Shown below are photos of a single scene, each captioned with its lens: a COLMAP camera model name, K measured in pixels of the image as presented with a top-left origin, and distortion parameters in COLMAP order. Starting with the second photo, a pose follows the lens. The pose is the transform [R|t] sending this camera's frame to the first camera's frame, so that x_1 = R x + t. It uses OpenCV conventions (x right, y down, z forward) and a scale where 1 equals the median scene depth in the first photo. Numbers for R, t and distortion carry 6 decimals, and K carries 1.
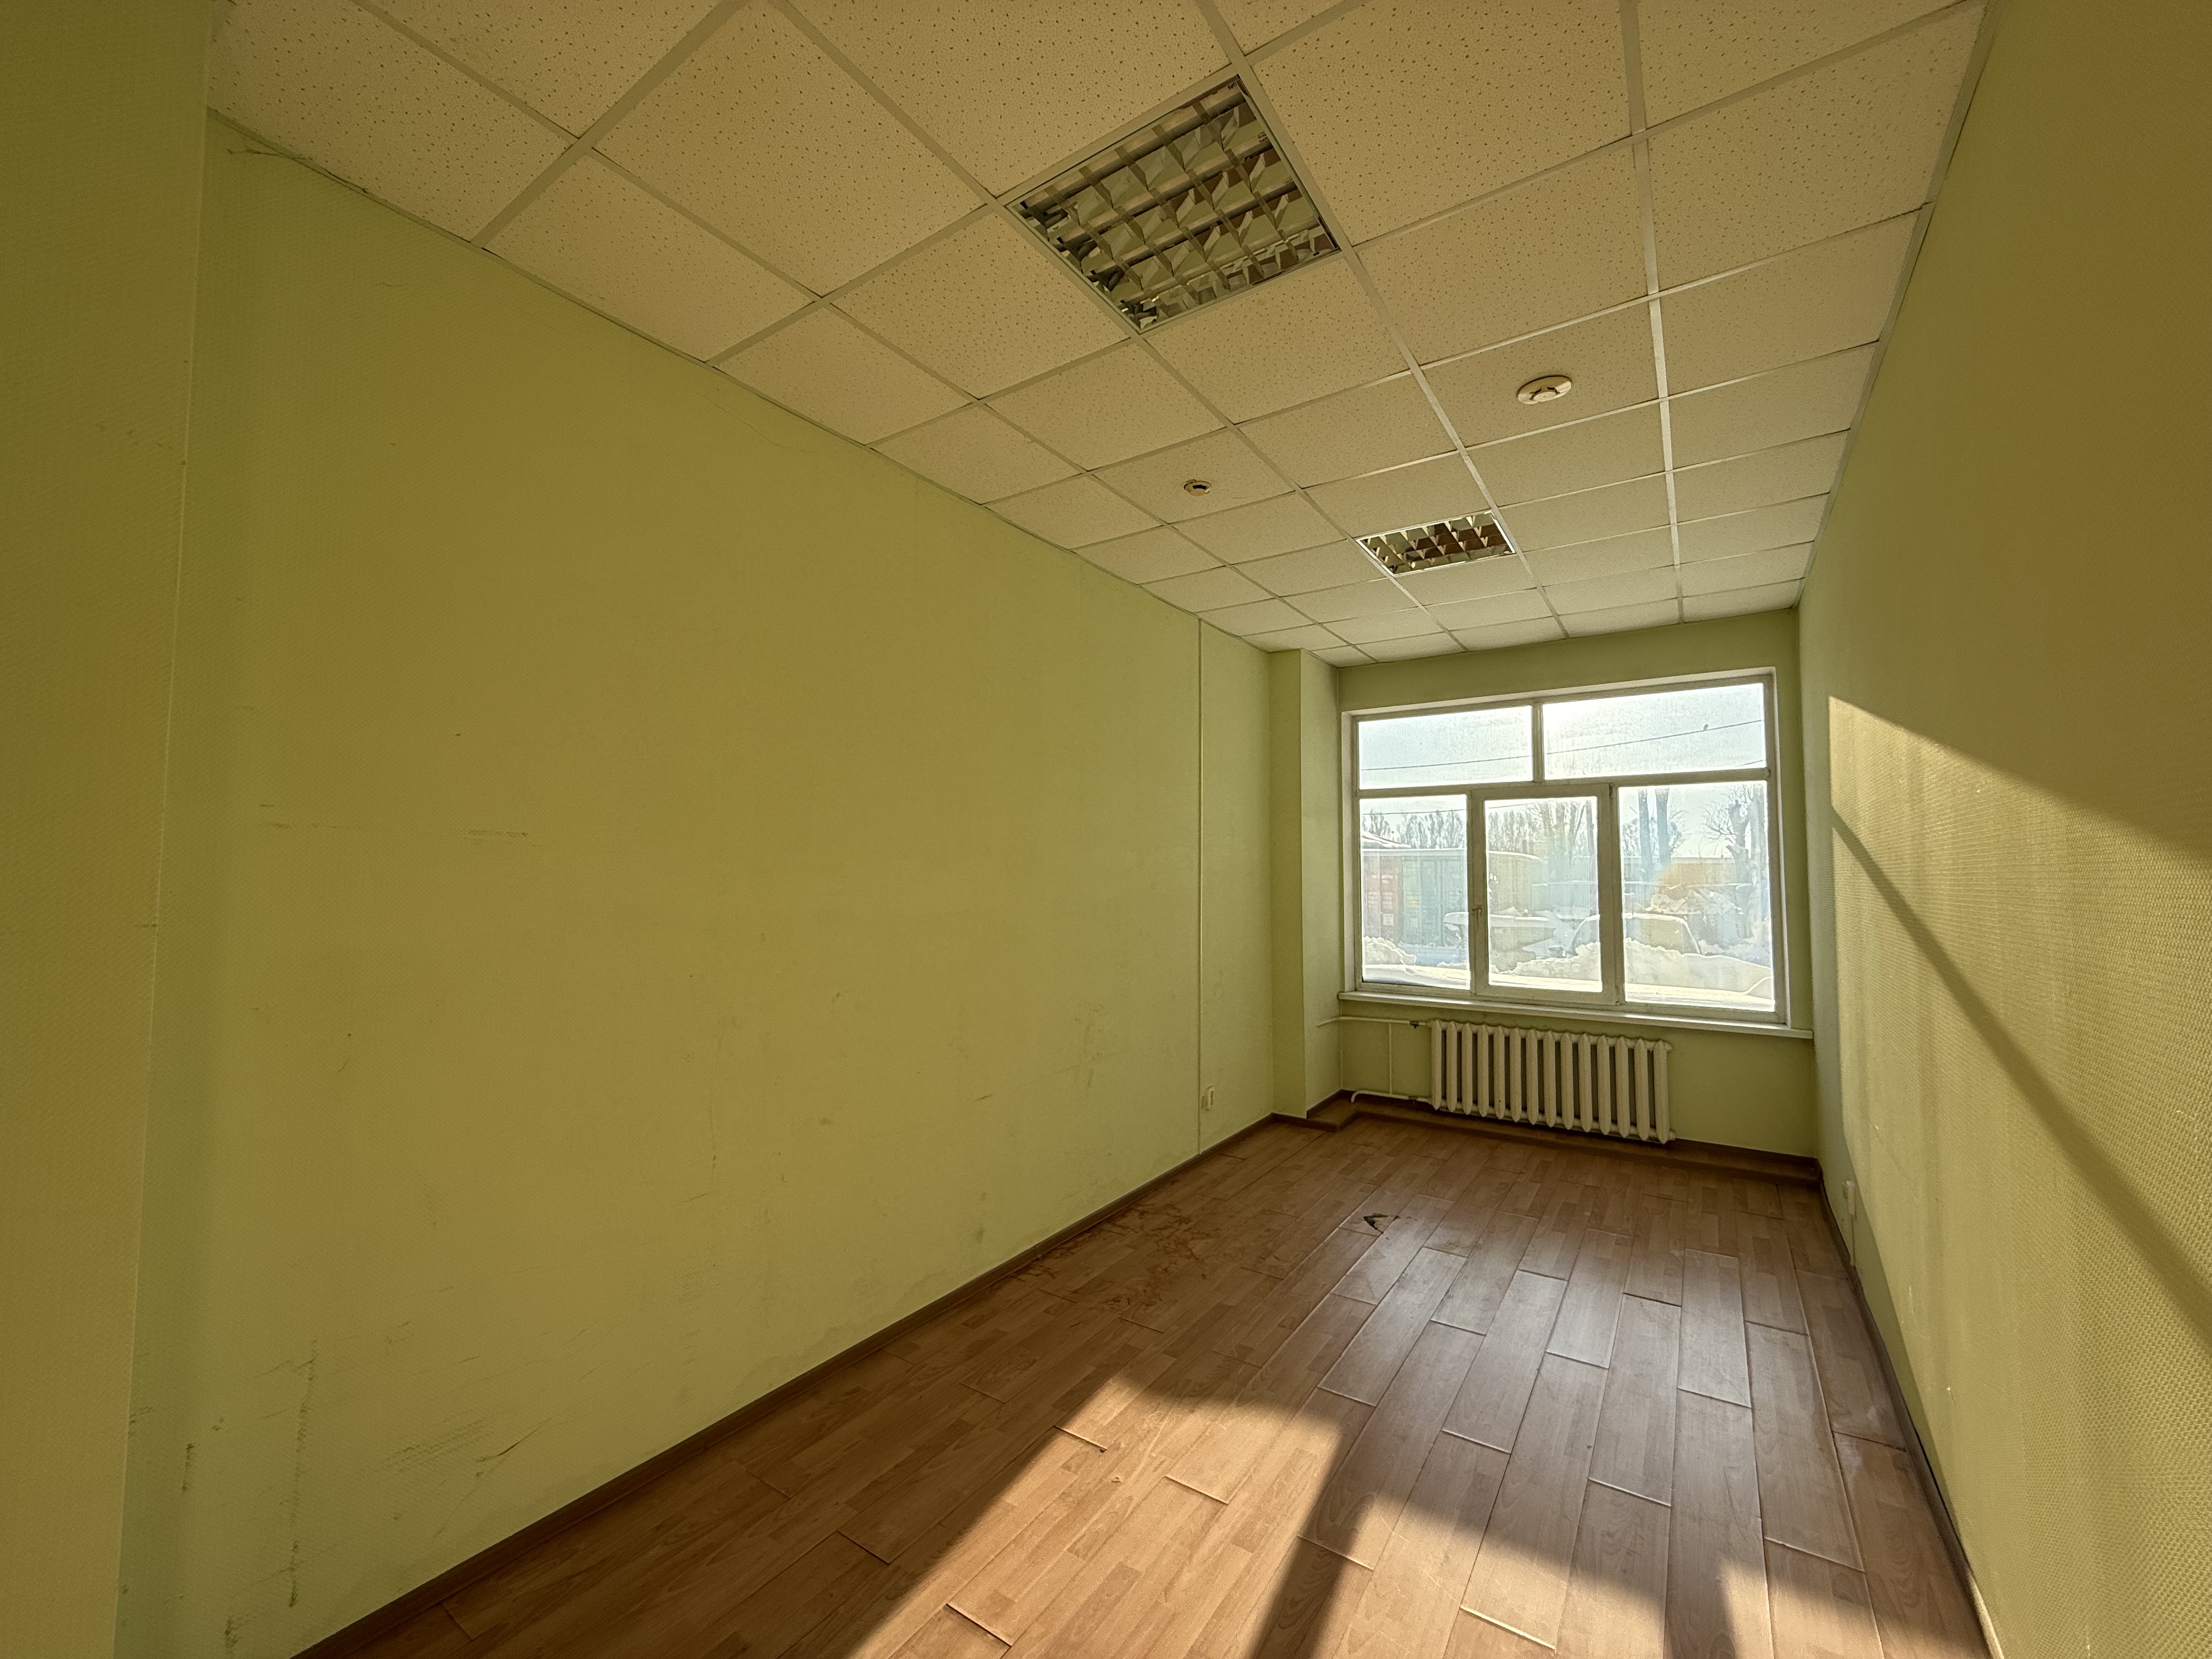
lens RADIAL K [[874.7, 0, 1116.9], [0, 874.7, 828.1], [0, 0, 1]] dist [0.010516, -0.000501]
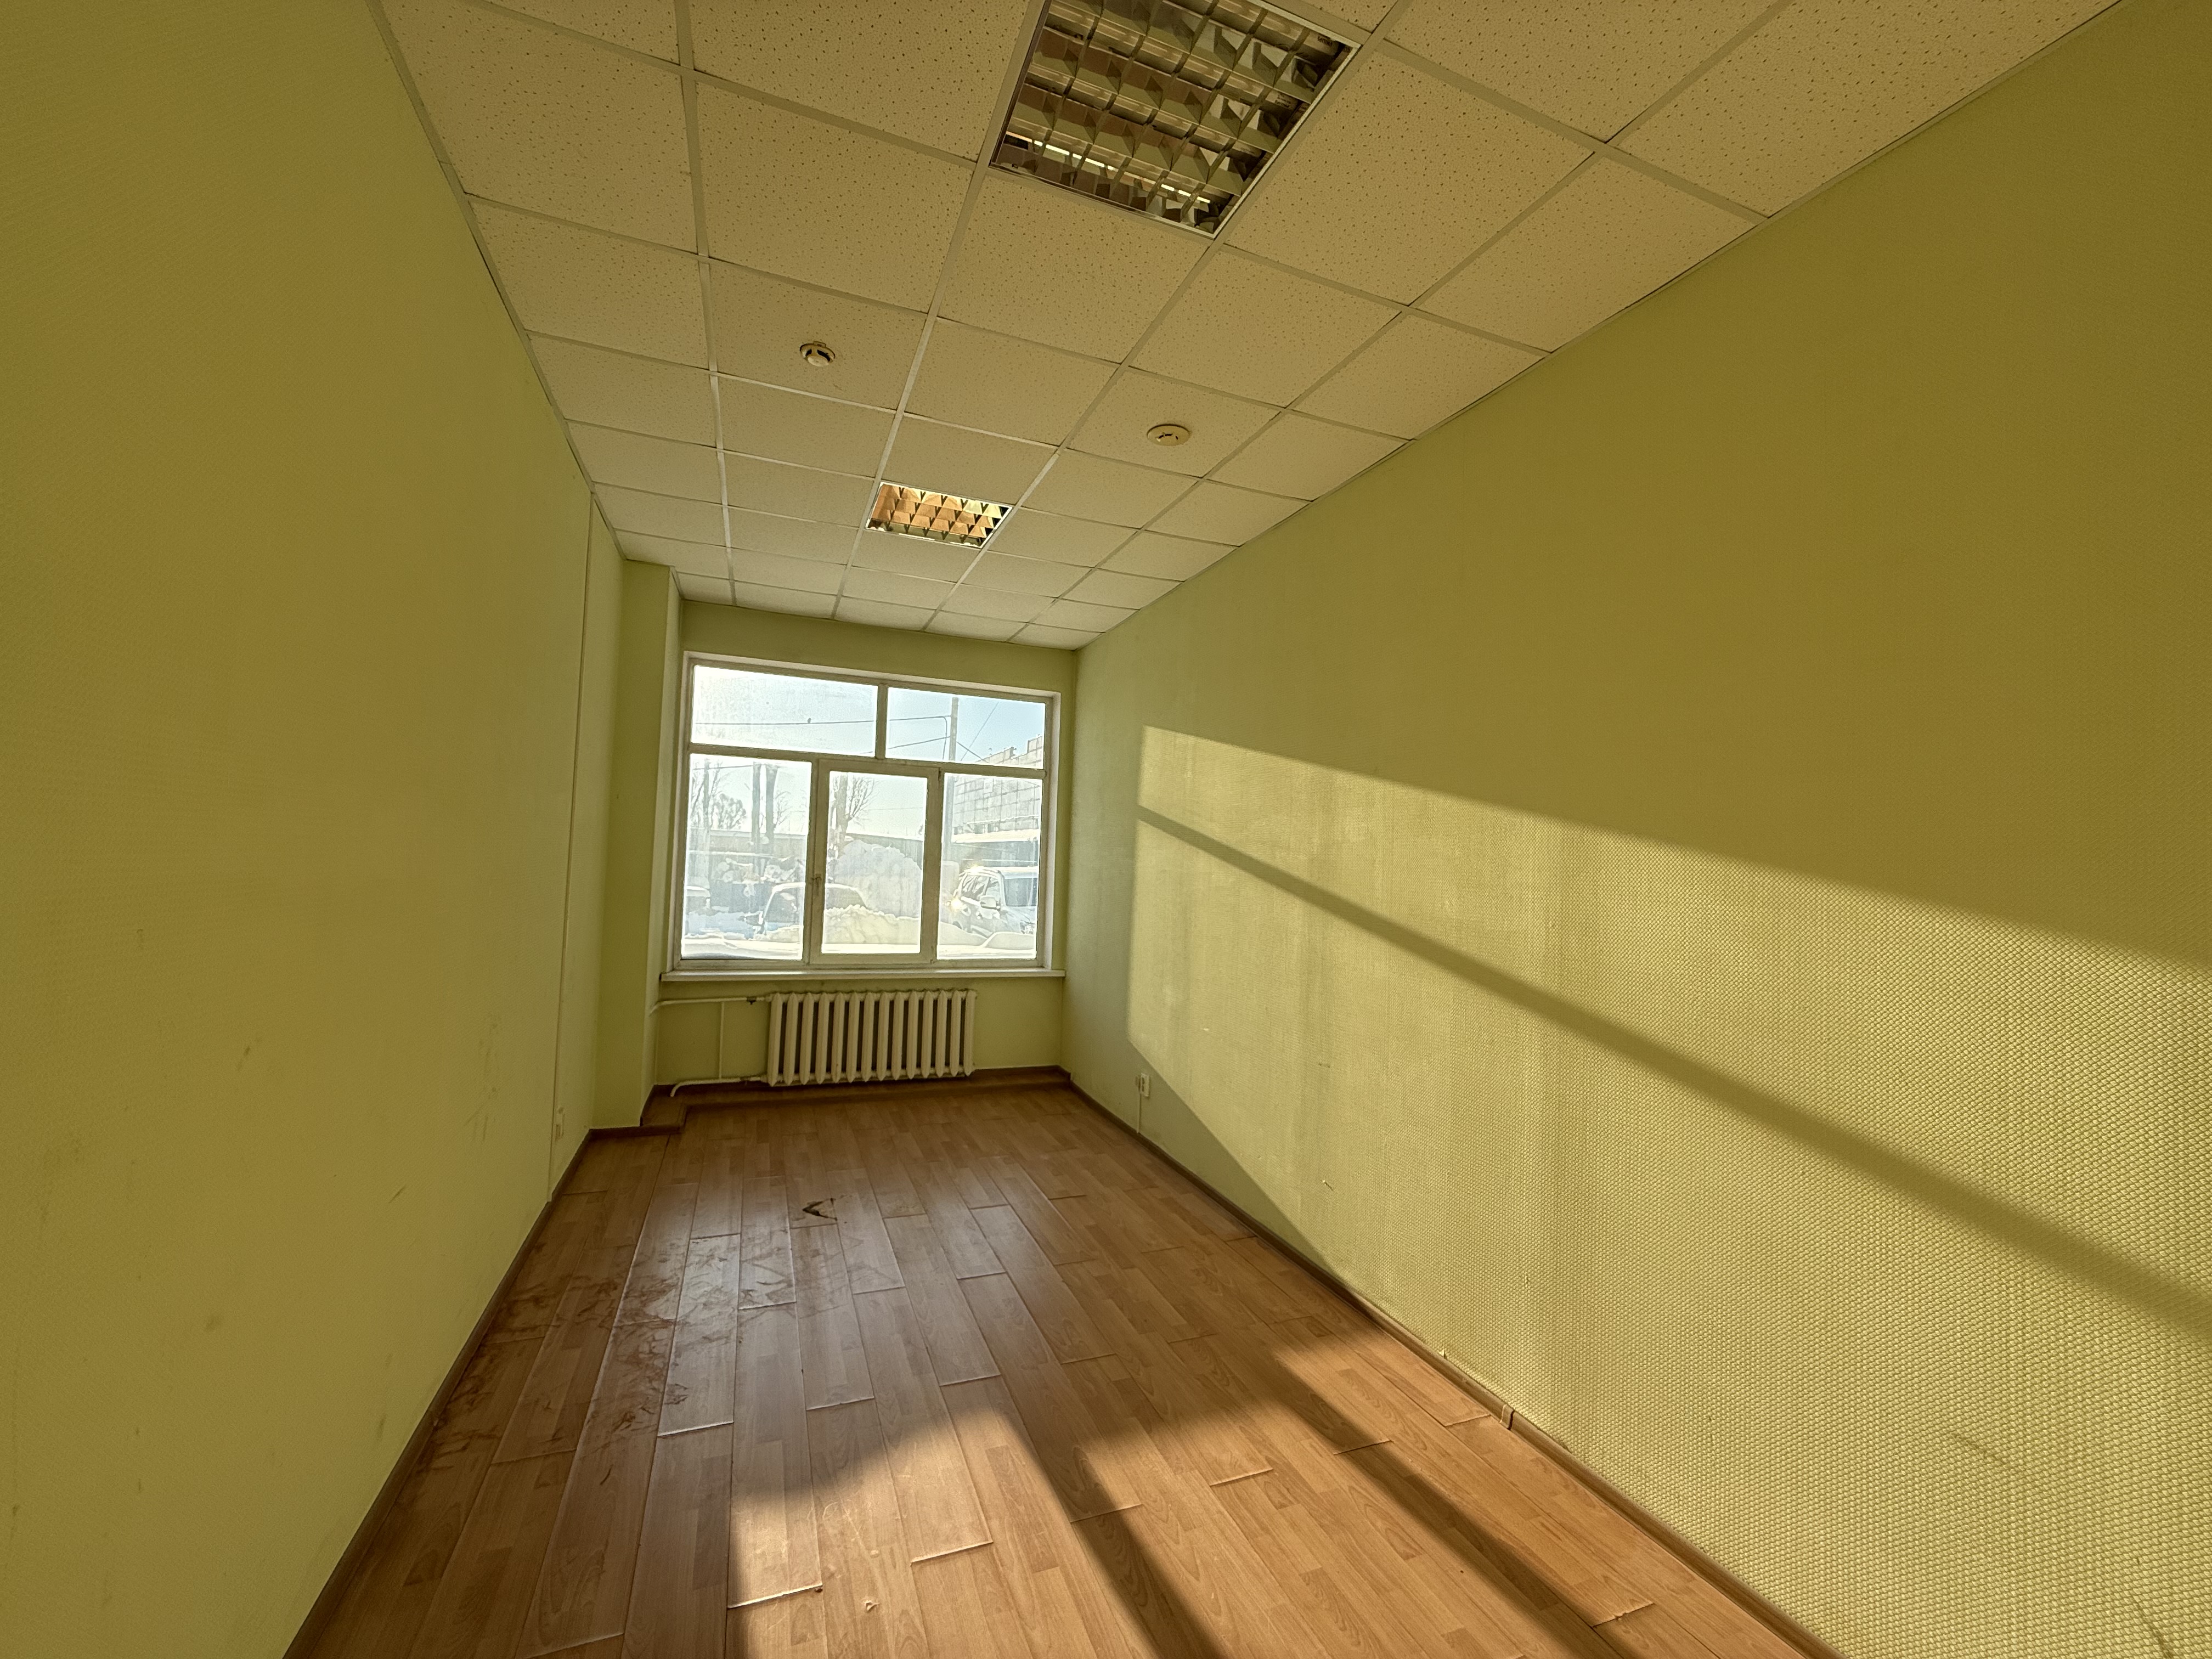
lens RADIAL K [[874.7, 0, 1101.1], [0, 874.7, 831.5], [0, 0, 1]] dist [0.010516, -0.000501]
pose [[0.583436, 0.043861, 0.810974, -0.240902], [-0.083358, 0.996501, 0.006075, 0.006332], [-0.807870, -0.071146, 0.585051, 0.175170]]
